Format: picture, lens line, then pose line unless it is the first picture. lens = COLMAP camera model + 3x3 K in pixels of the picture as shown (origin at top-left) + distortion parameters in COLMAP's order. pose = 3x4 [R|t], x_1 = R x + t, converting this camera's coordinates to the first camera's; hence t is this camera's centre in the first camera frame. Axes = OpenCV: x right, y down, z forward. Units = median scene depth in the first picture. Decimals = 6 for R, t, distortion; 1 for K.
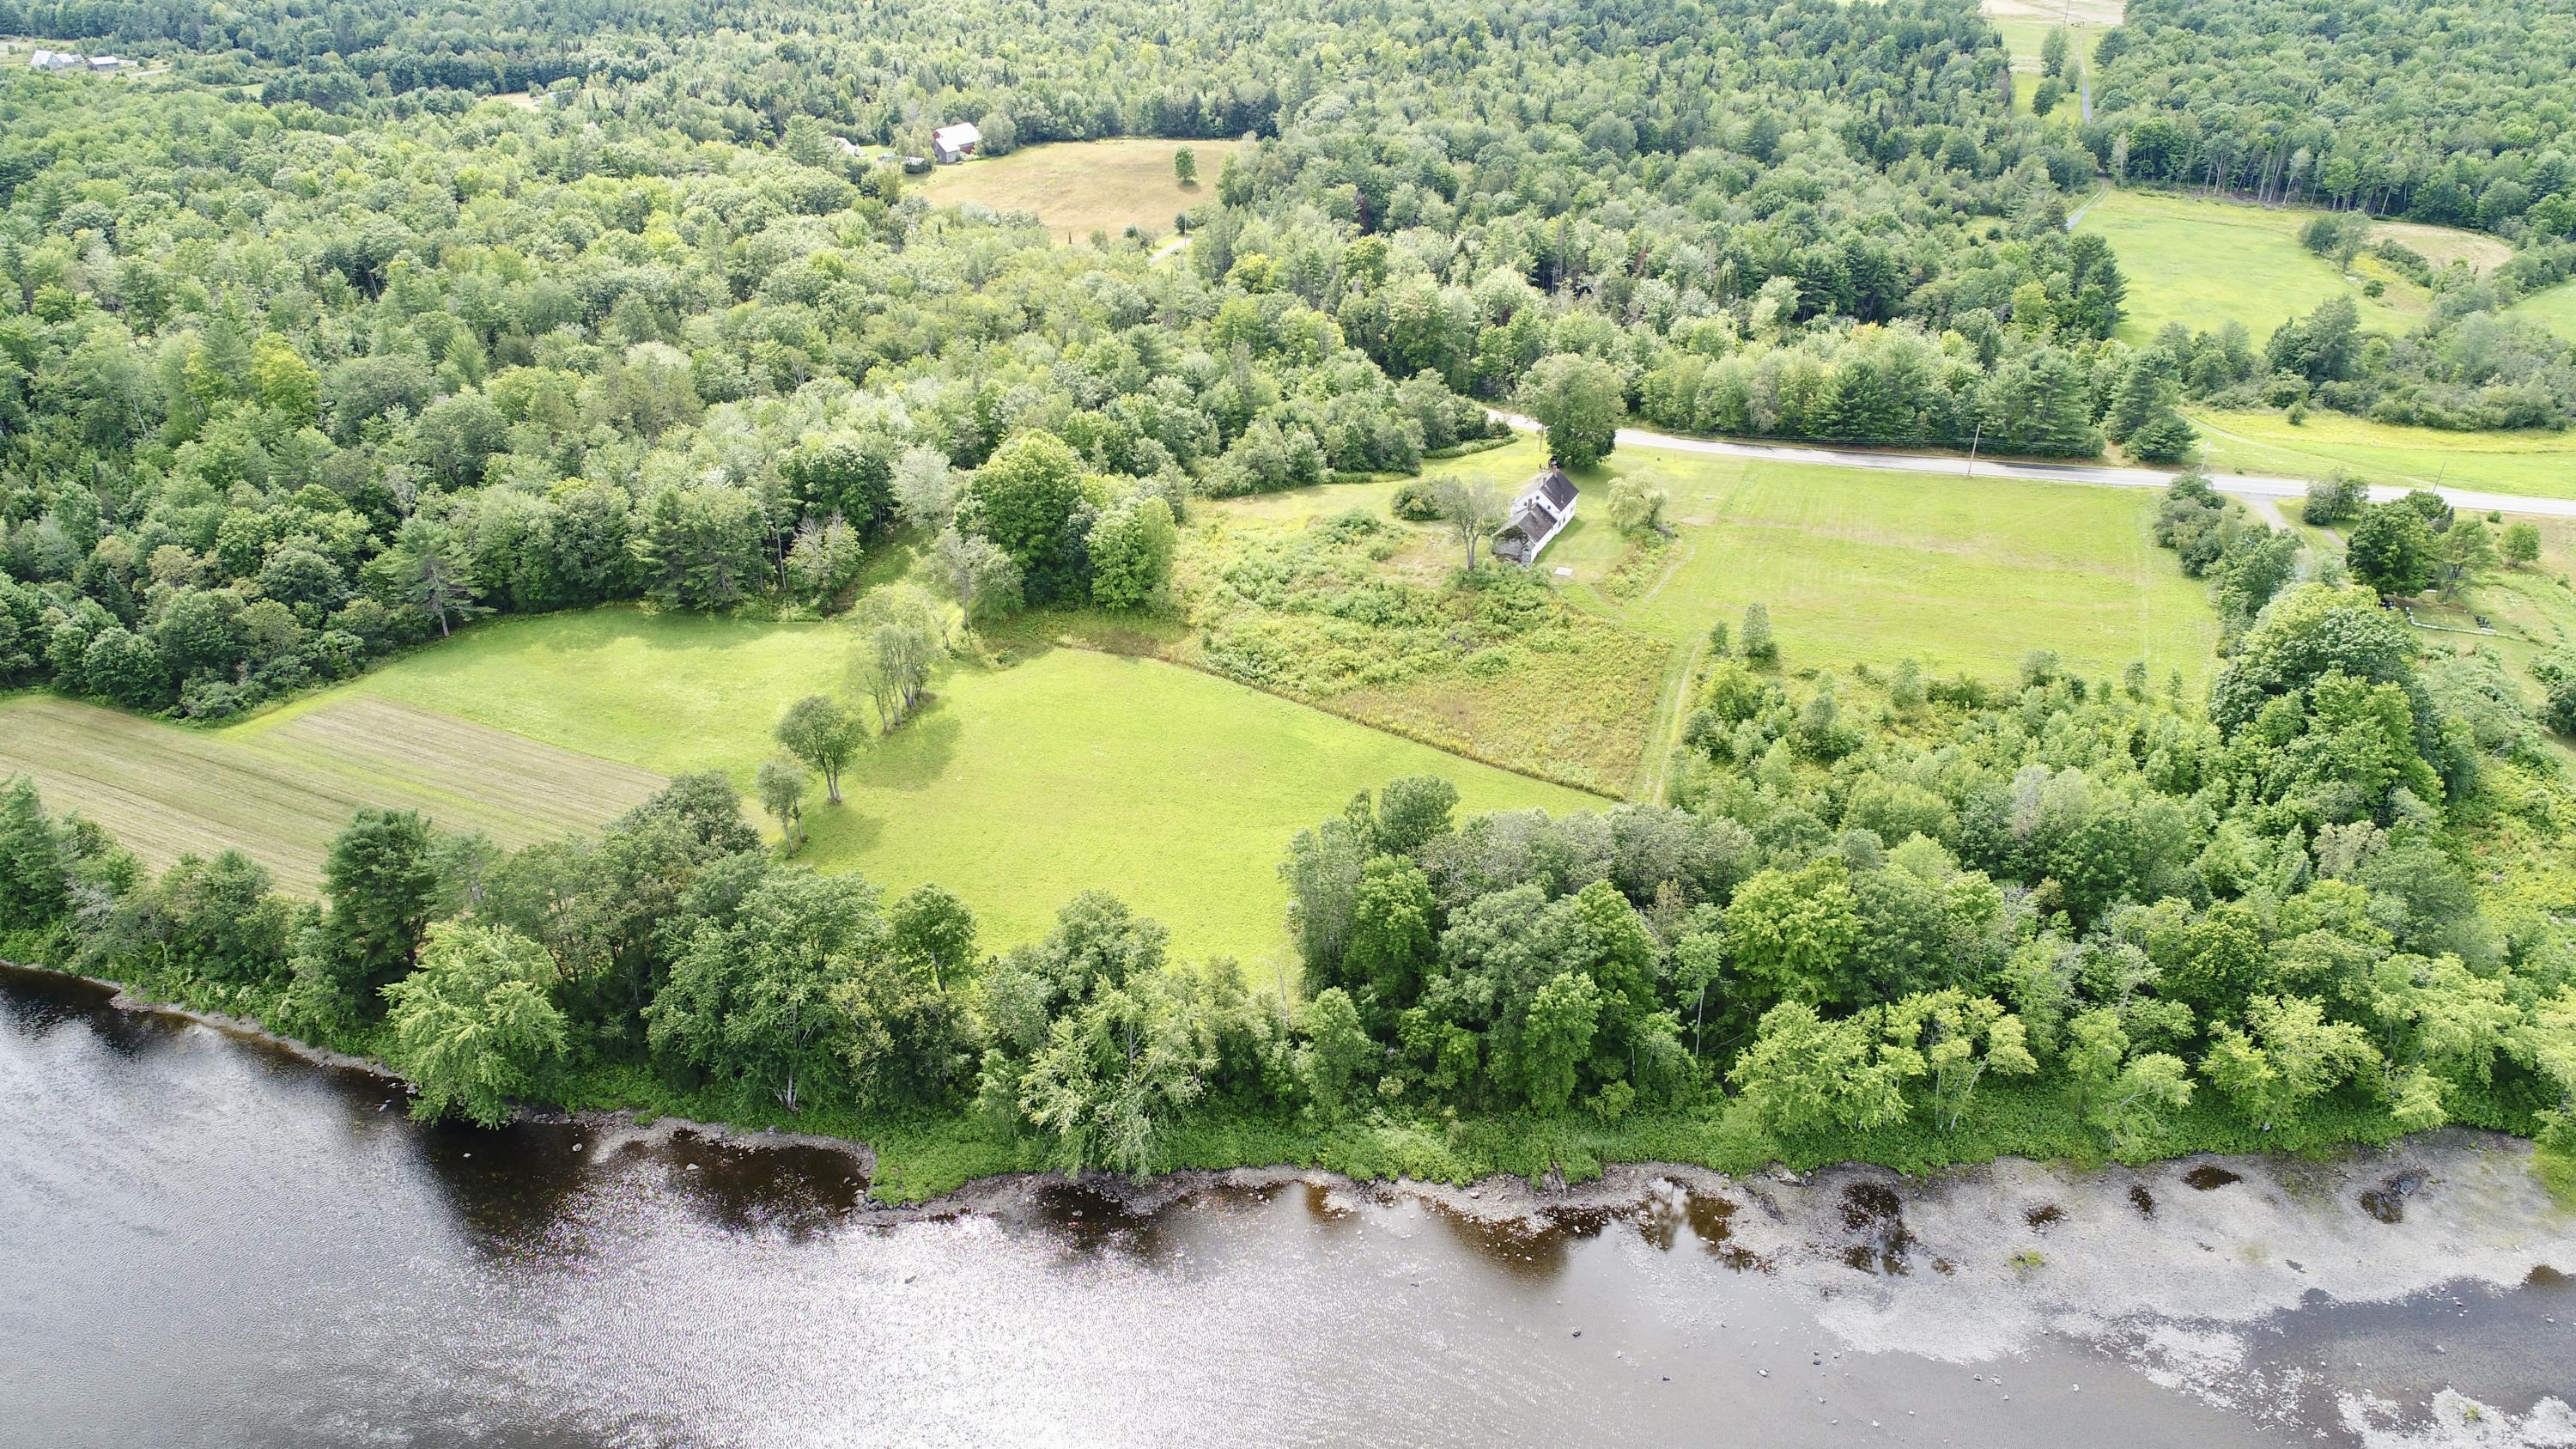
lens RADIAL K [[1760.7, 0, 1285.8], [0, 1760.7, 716.1], [0, 0, 1]] dist [-0.011053, 0.005970]
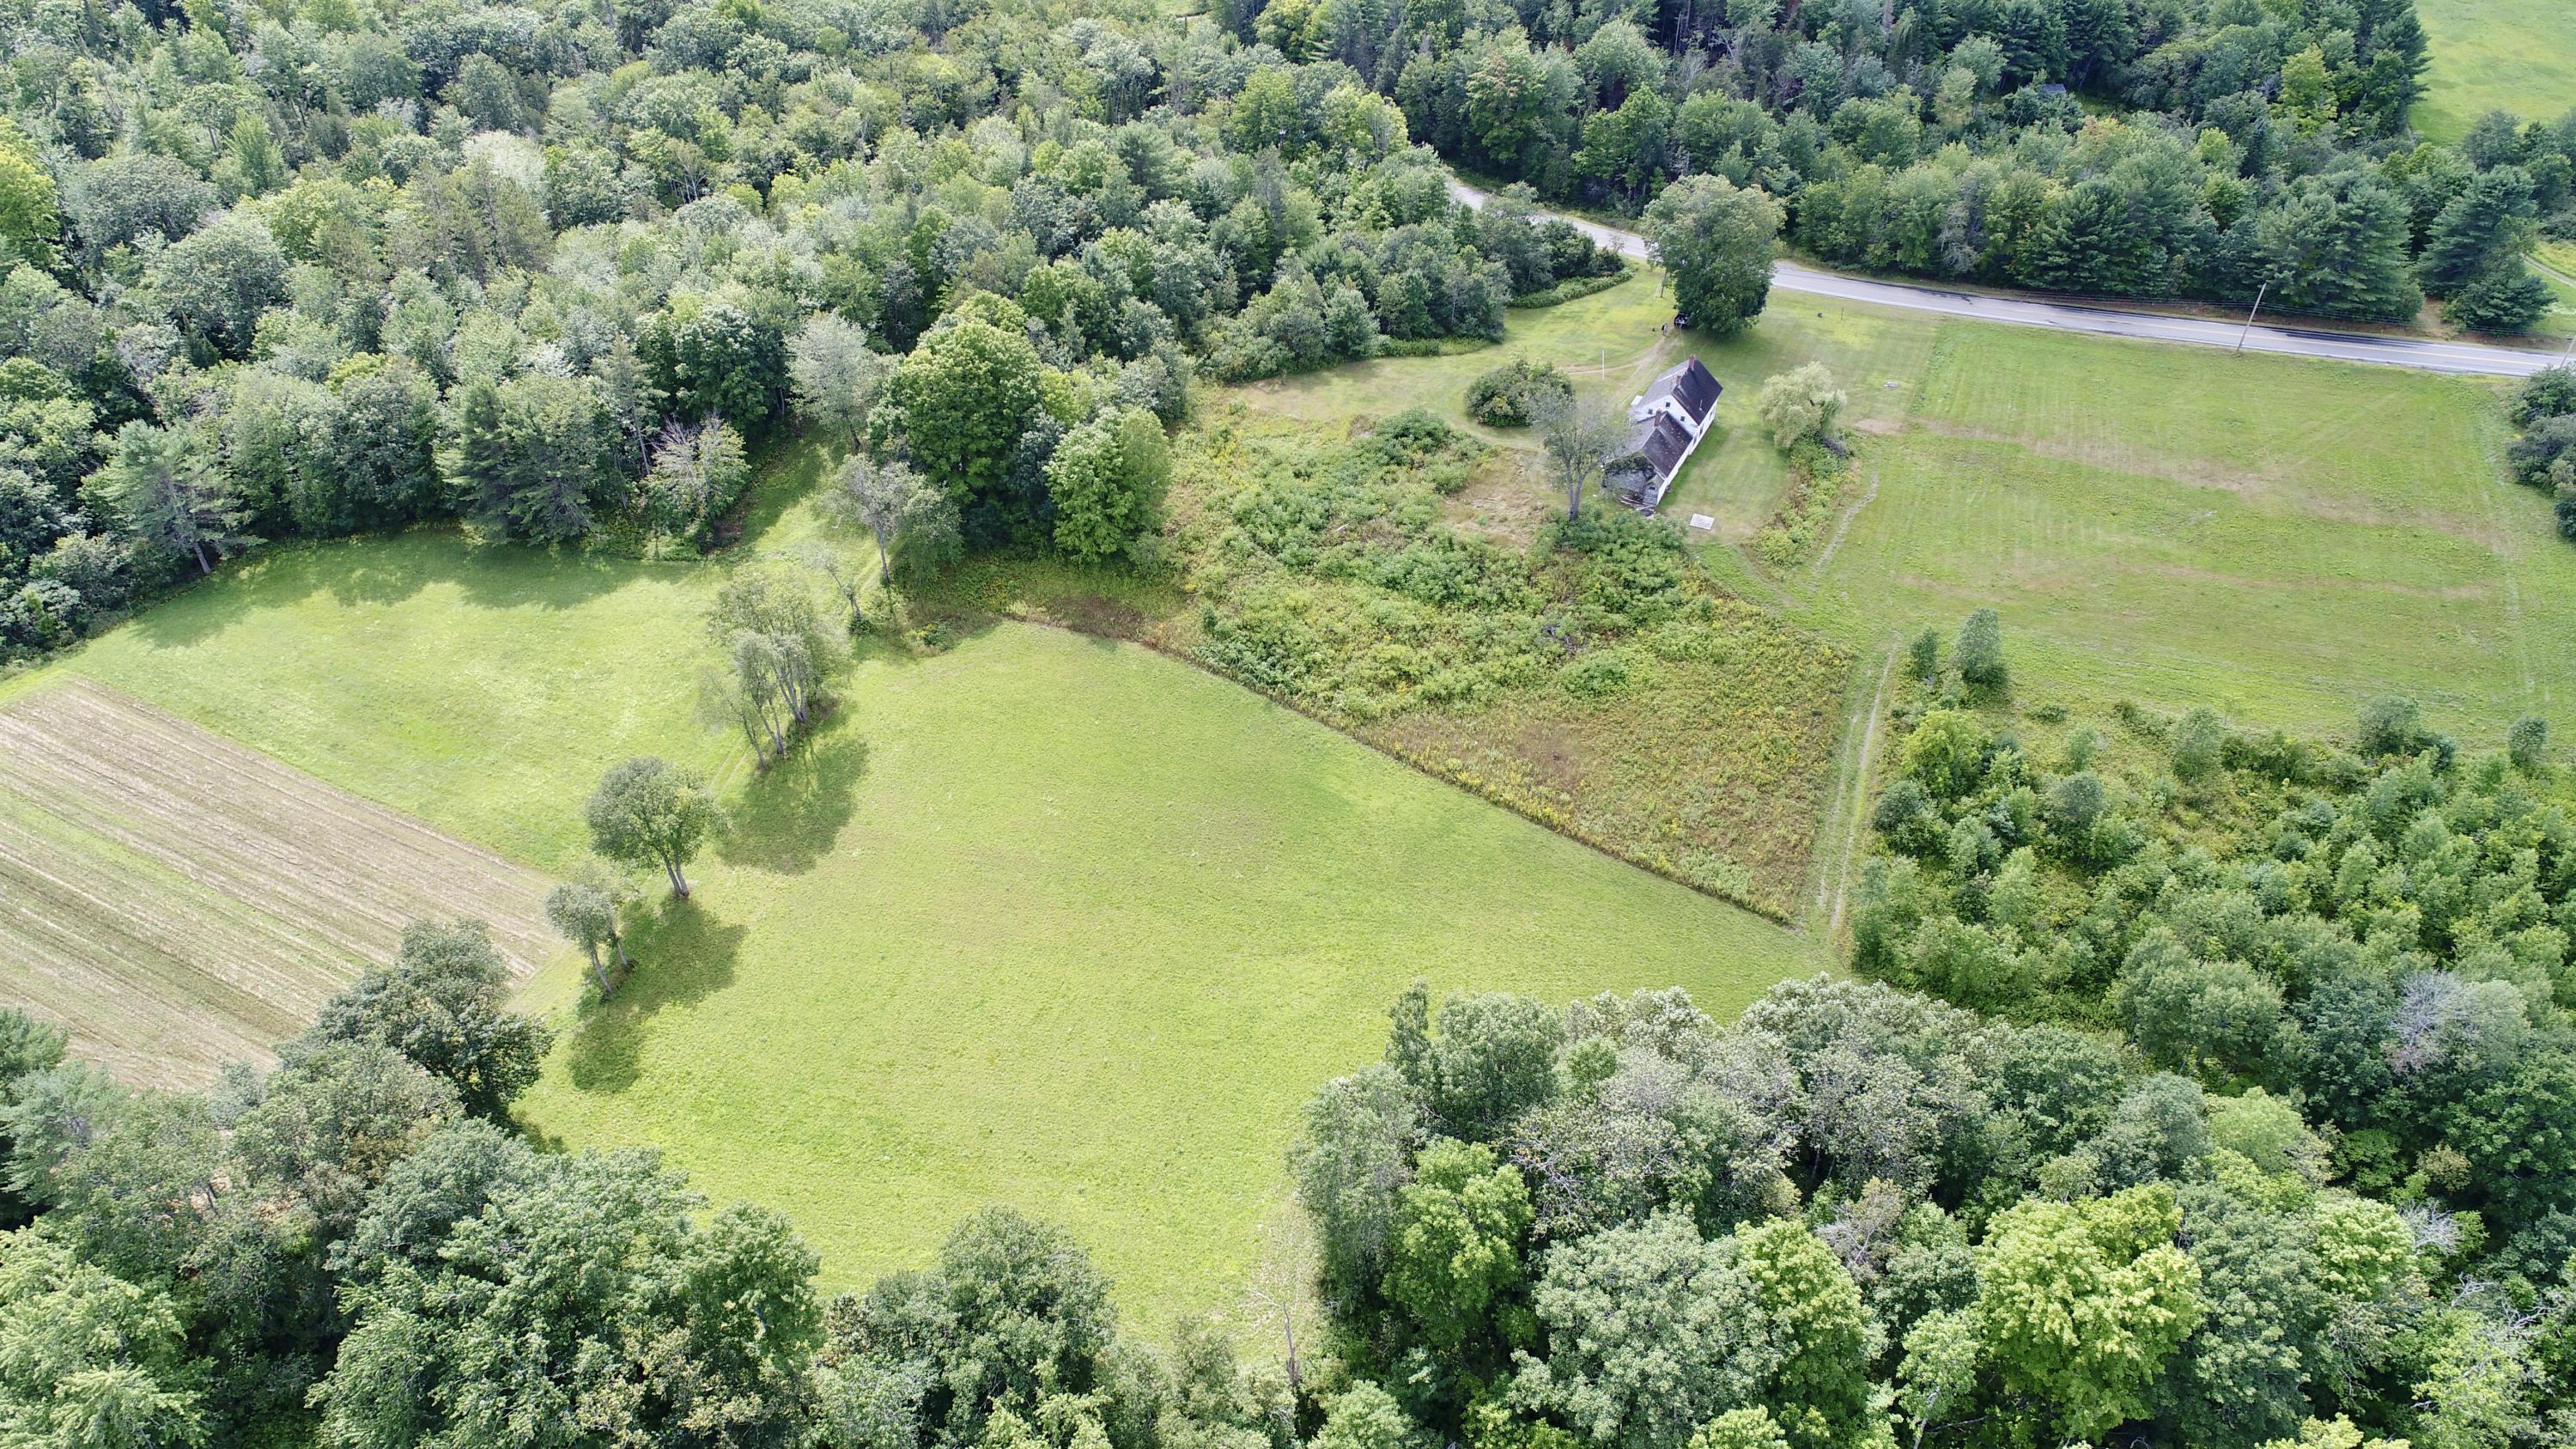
lens RADIAL K [[1760.7, 0, 1292.2], [0, 1760.7, 734.1], [0, 0, 1]] dist [-0.011053, 0.005970]
pose [[0.999604, 0.019021, -0.020714, 0.005417], [-0.014811, 0.982213, 0.187185, -0.125451], [0.023906, -0.186804, 0.982106, 0.257444]]
